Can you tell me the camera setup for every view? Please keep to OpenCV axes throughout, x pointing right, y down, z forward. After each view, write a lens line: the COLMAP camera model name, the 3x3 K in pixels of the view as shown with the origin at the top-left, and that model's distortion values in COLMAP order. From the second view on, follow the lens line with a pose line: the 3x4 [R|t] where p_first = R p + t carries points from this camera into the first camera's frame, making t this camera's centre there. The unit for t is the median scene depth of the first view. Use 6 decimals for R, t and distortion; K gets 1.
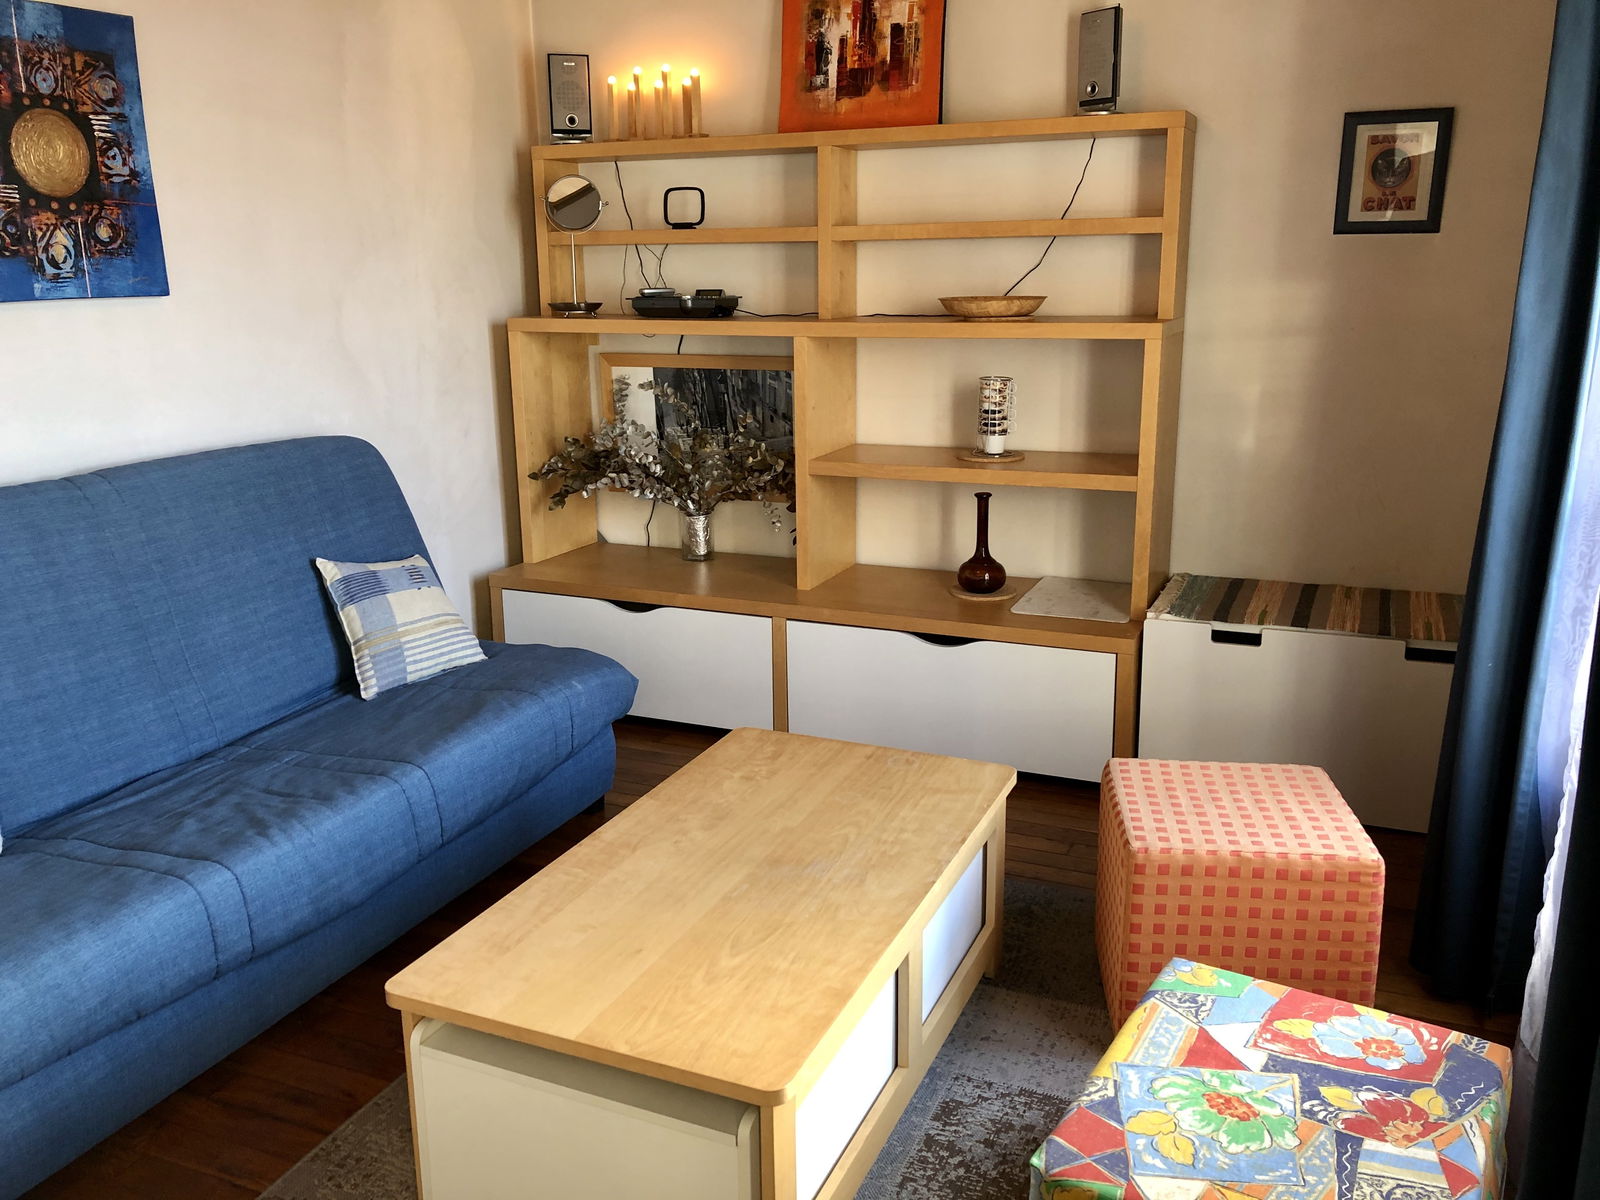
lens RADIAL K [[1312.3, 0, 794.2], [0, 1312.3, 605.0], [0, 0, 1]] dist [0.033616, -0.004964]
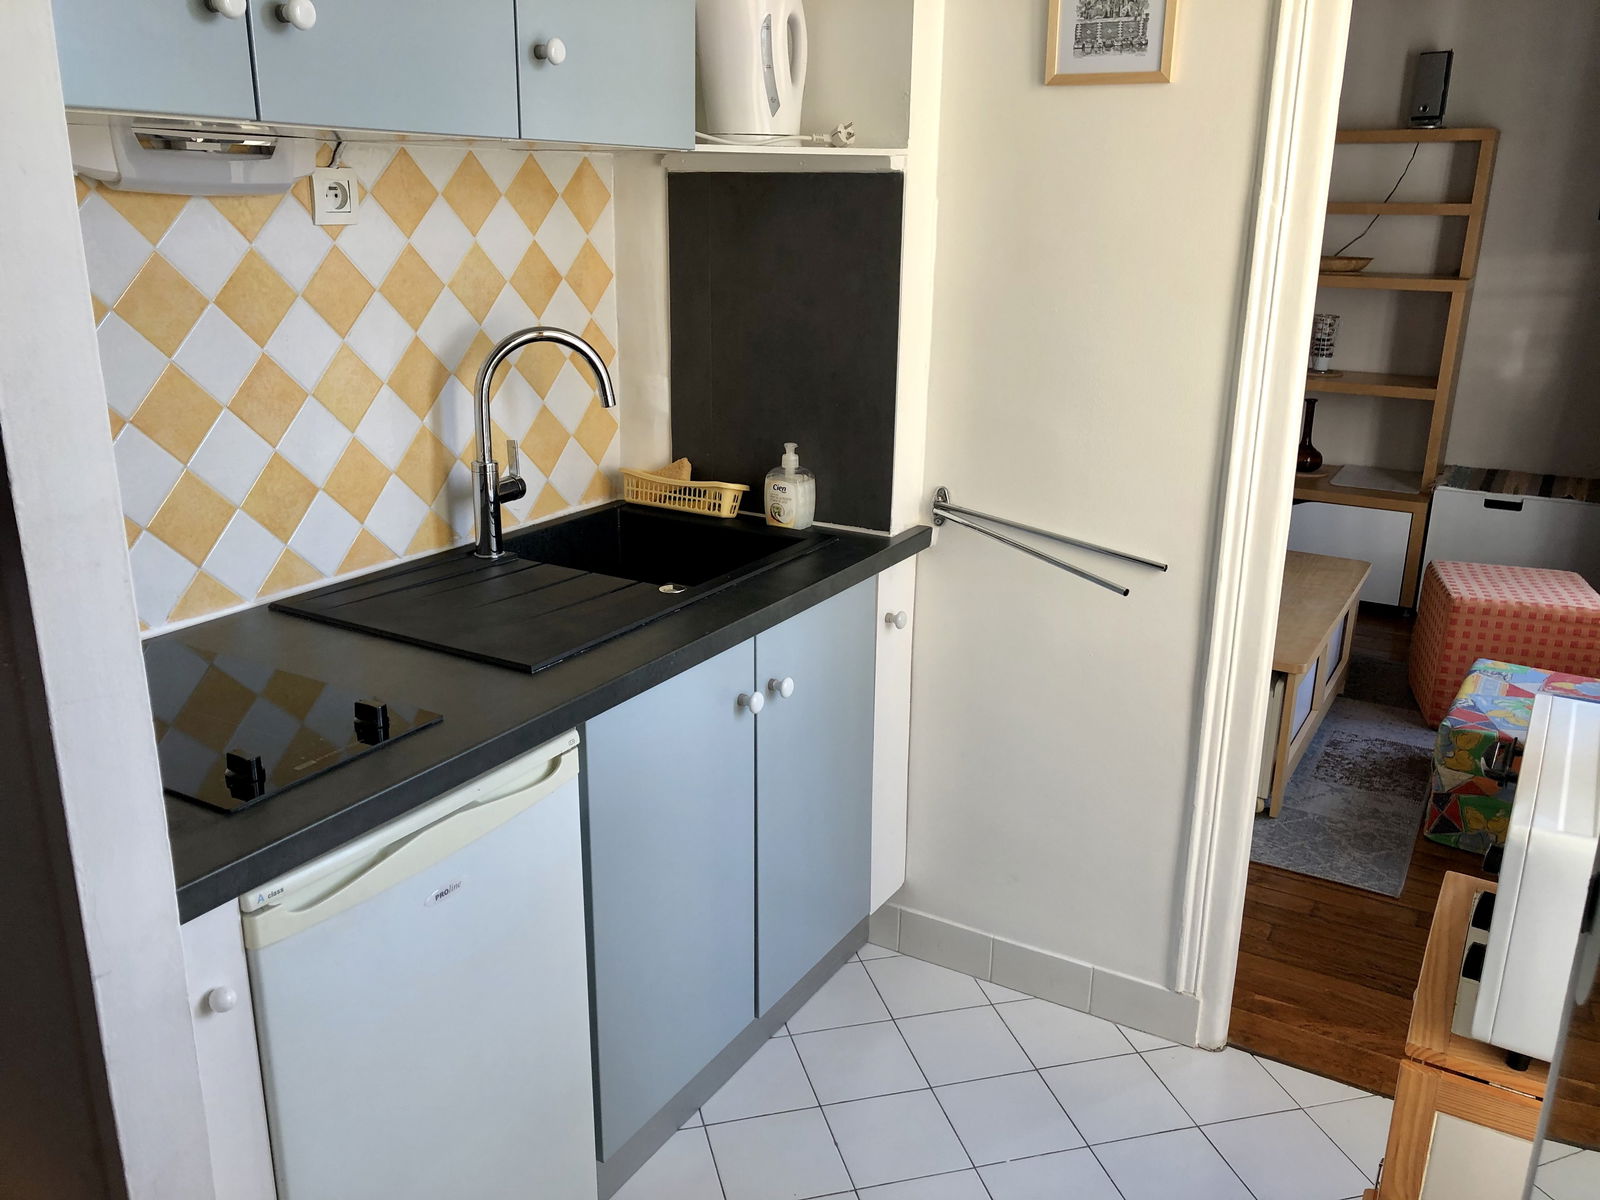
lens RADIAL K [[1312.3, 0, 807.7], [0, 1312.3, 596.6], [0, 0, 1]] dist [0.033616, -0.004964]
pose [[0.992727, 0.069416, -0.098358, -0.257329], [-0.066598, 0.997278, 0.031652, 0.126347], [0.100288, -0.024872, 0.994648, -0.489306]]
